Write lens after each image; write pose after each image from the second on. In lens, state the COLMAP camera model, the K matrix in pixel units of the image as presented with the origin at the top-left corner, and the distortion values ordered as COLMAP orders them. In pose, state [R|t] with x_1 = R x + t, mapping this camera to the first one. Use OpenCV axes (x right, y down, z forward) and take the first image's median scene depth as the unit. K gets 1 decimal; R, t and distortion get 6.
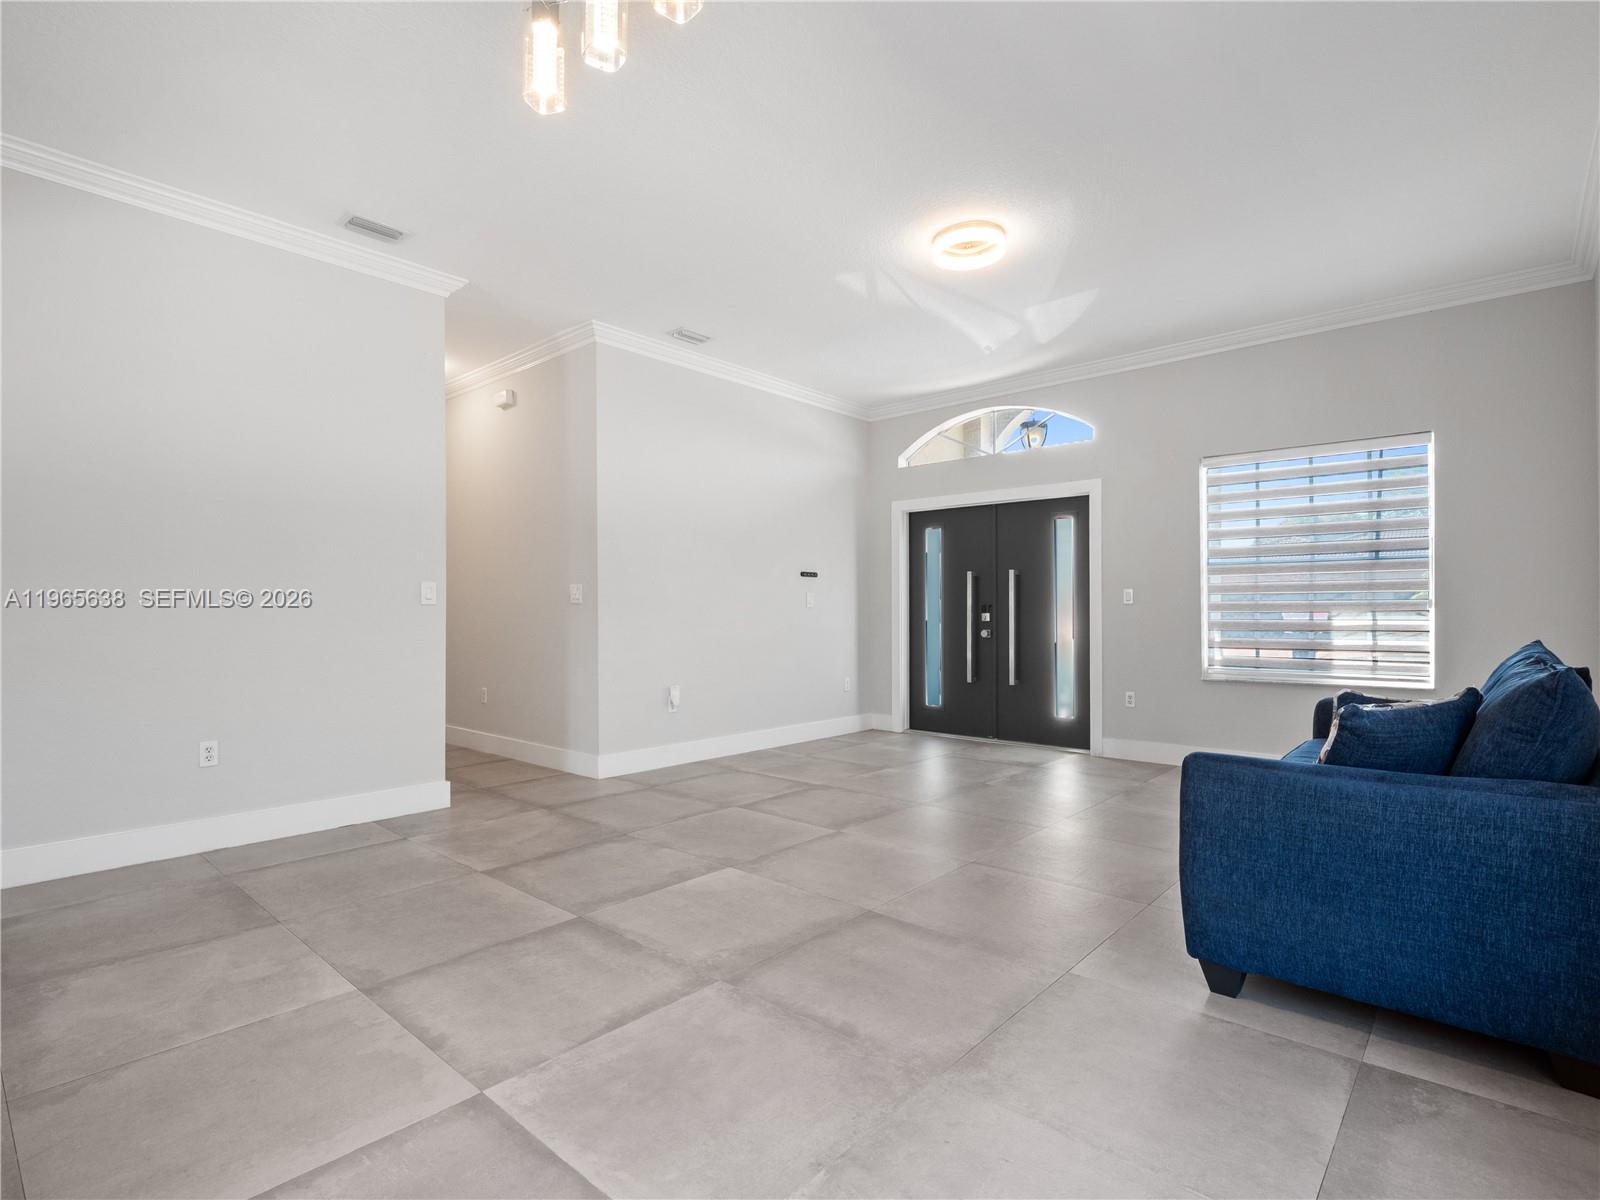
lens RADIAL K [[803.8, 0, 790.9], [0, 803.8, 605.9], [0, 0, 1]] dist [-0.012235, -0.000548]
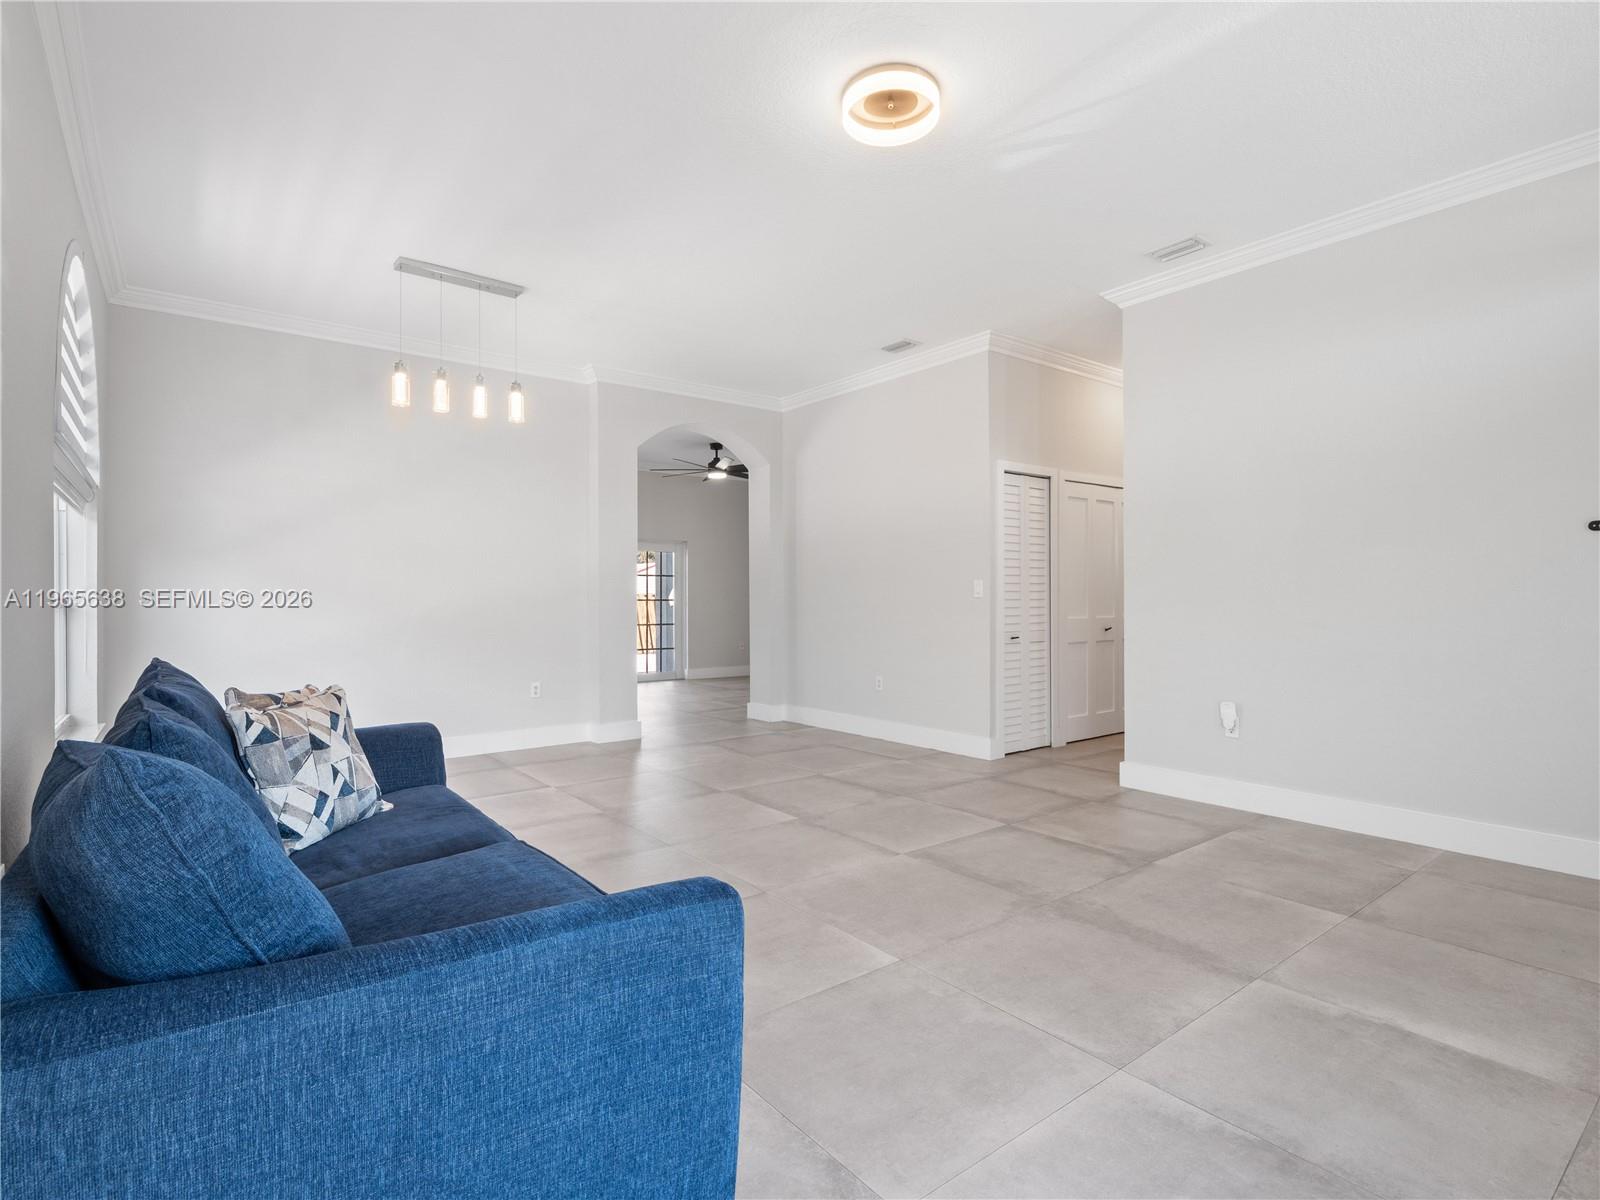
lens RADIAL K [[796.7, 0, 781.8], [0, 796.7, 601.2], [0, 0, 1]] dist [-0.004033, -0.000296]
pose [[-0.194111, 0.004905, -0.980967, 1.062456], [0.012457, 0.999919, 0.002535, -0.004458], [0.980900, -0.011728, -0.194157, 1.166247]]
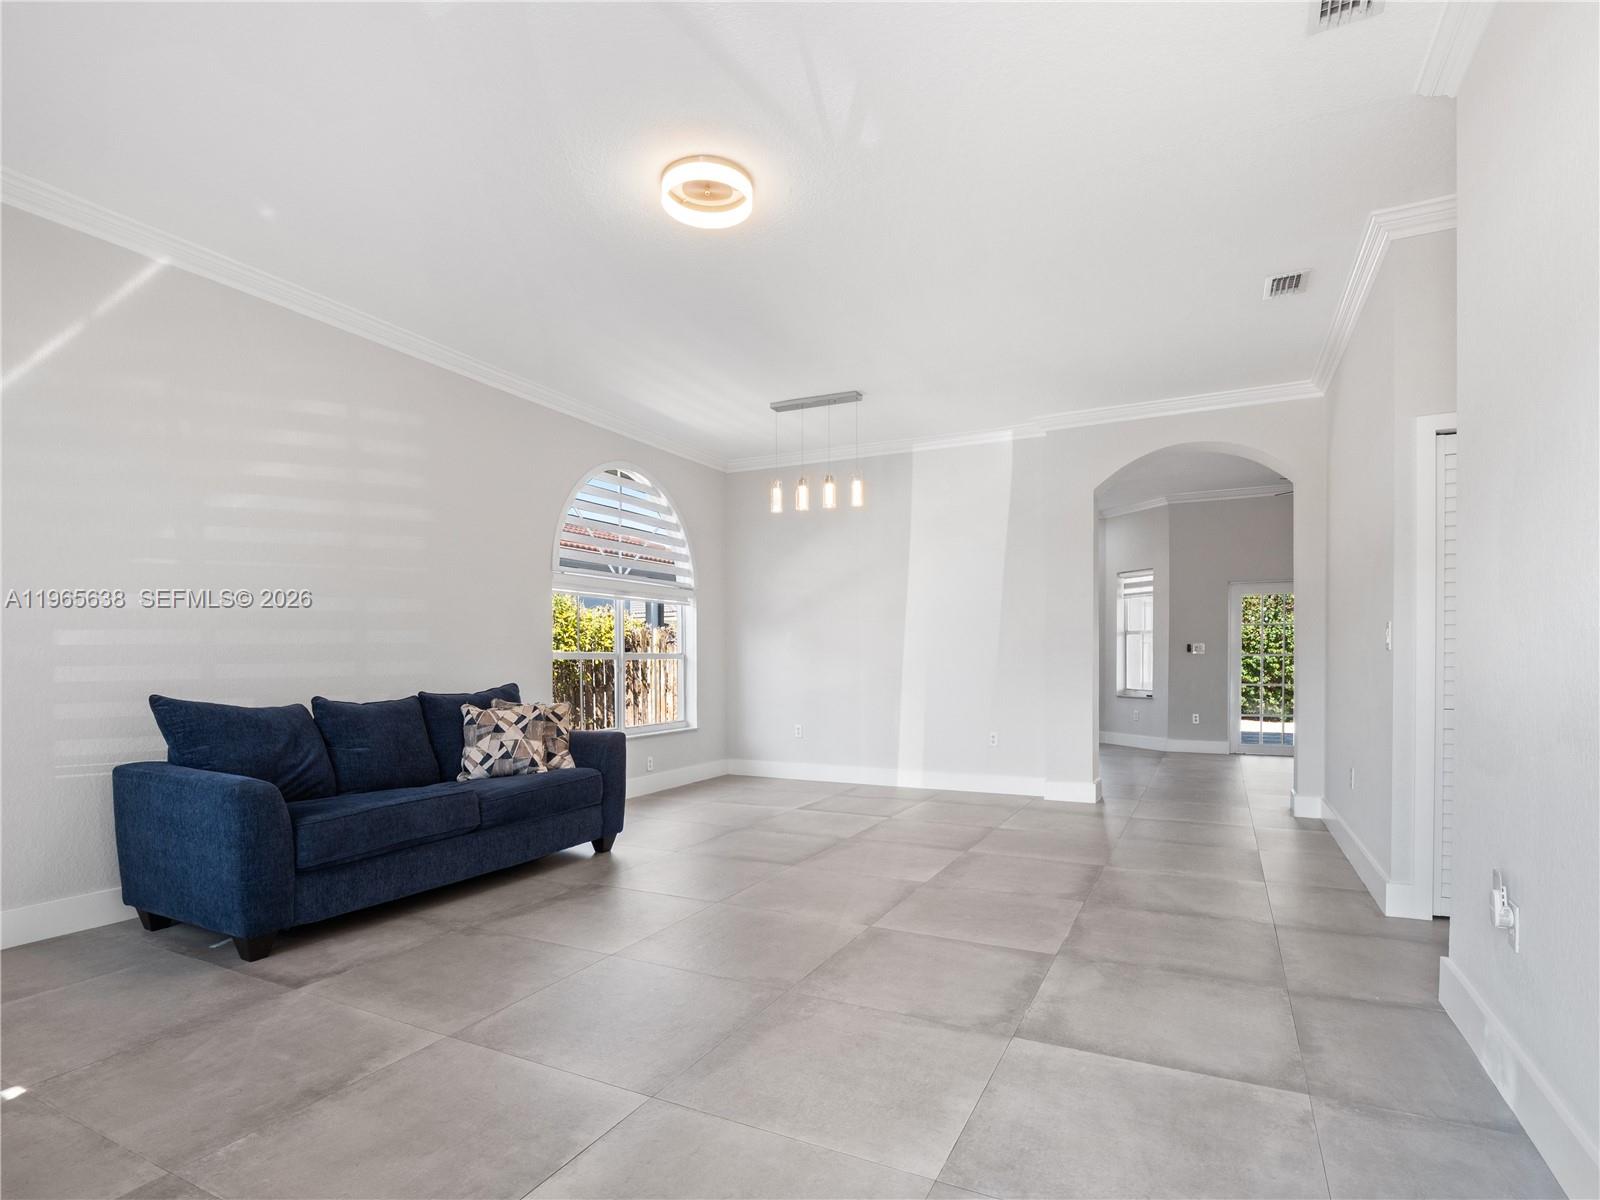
lens RADIAL K [[813.7, 0, 793.3], [0, 813.7, 664.3], [0, 0, 1]] dist [-0.002615, -0.000412]
pose [[-0.966172, 0.007625, -0.257786, 0.391354], [0.007873, 0.999969, 0.000071, 0.010143], [0.257779, -0.001961, -0.966202, 2.001884]]
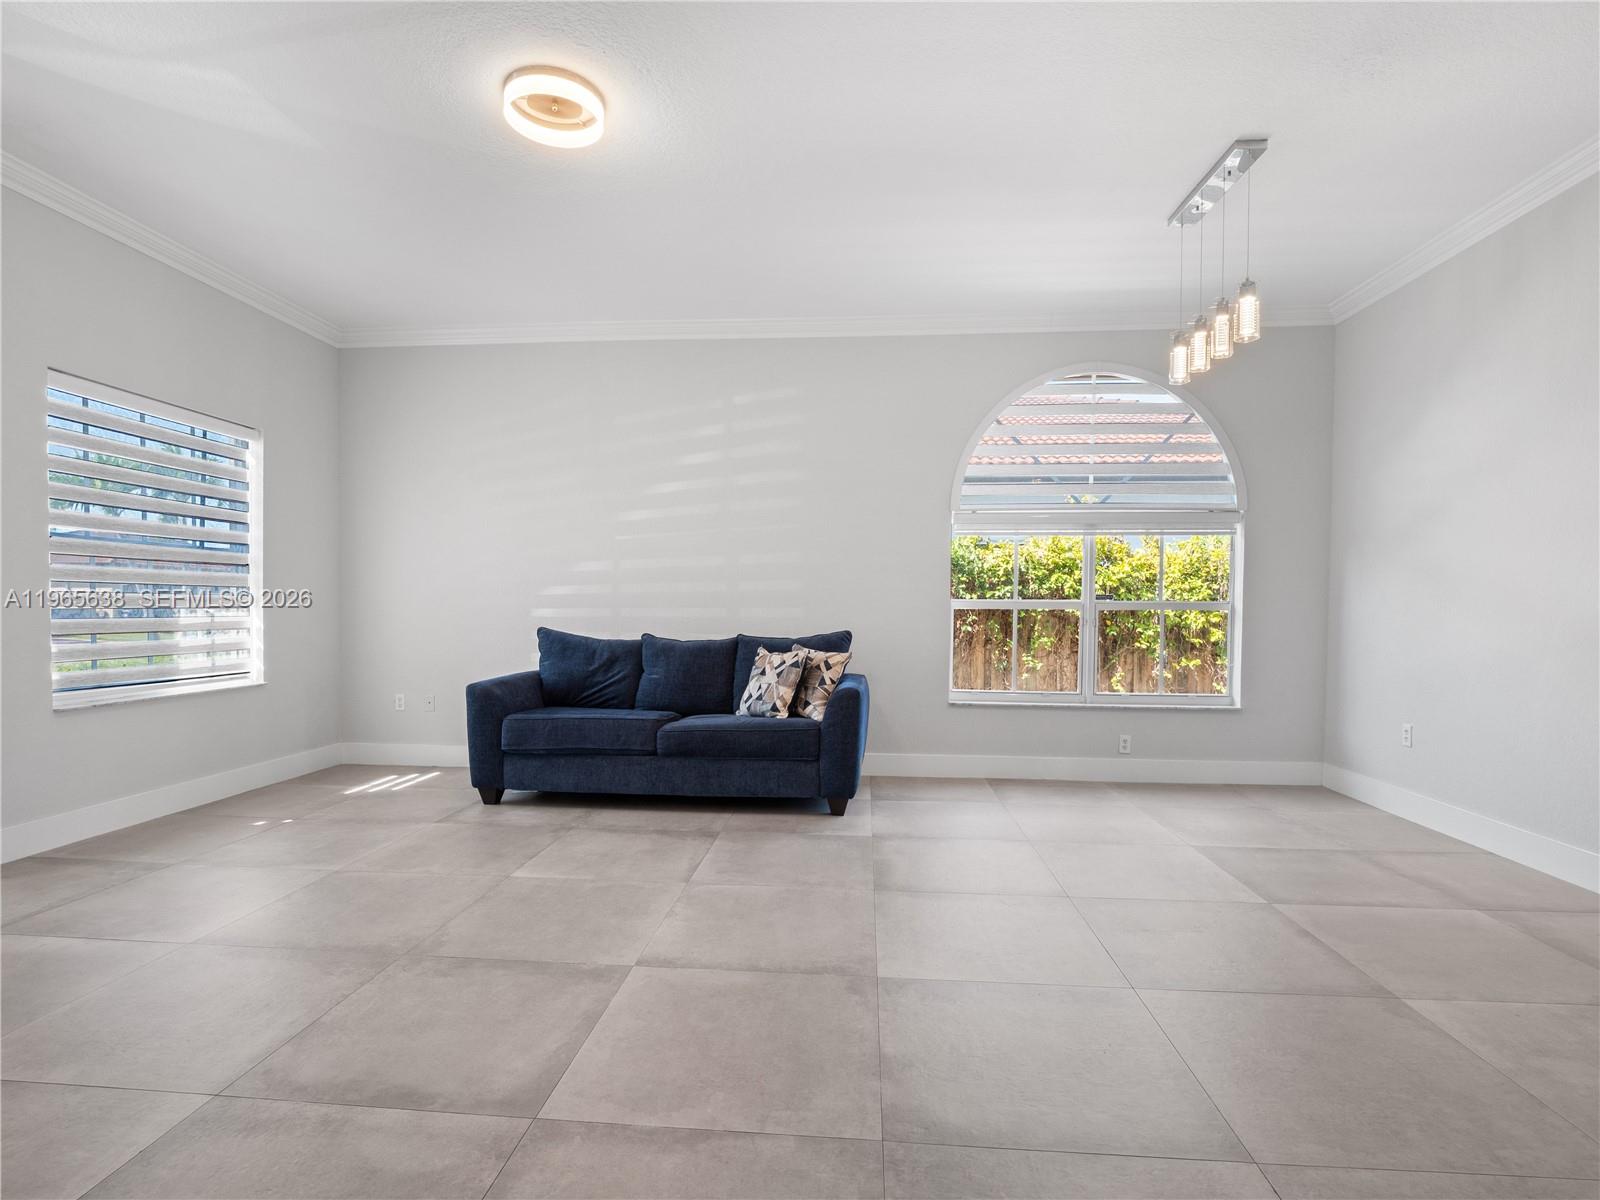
lens RADIAL K [[797.8, 0, 800.5], [0, 797.8, 616.0], [0, 0, 1]] dist [-0.000484, -0.010760]
pose [[-0.611692, -0.010069, 0.791032, -0.558799], [-0.011360, 0.999928, 0.003943, 0.009300], [-0.791015, -0.006574, -0.611762, 1.424187]]
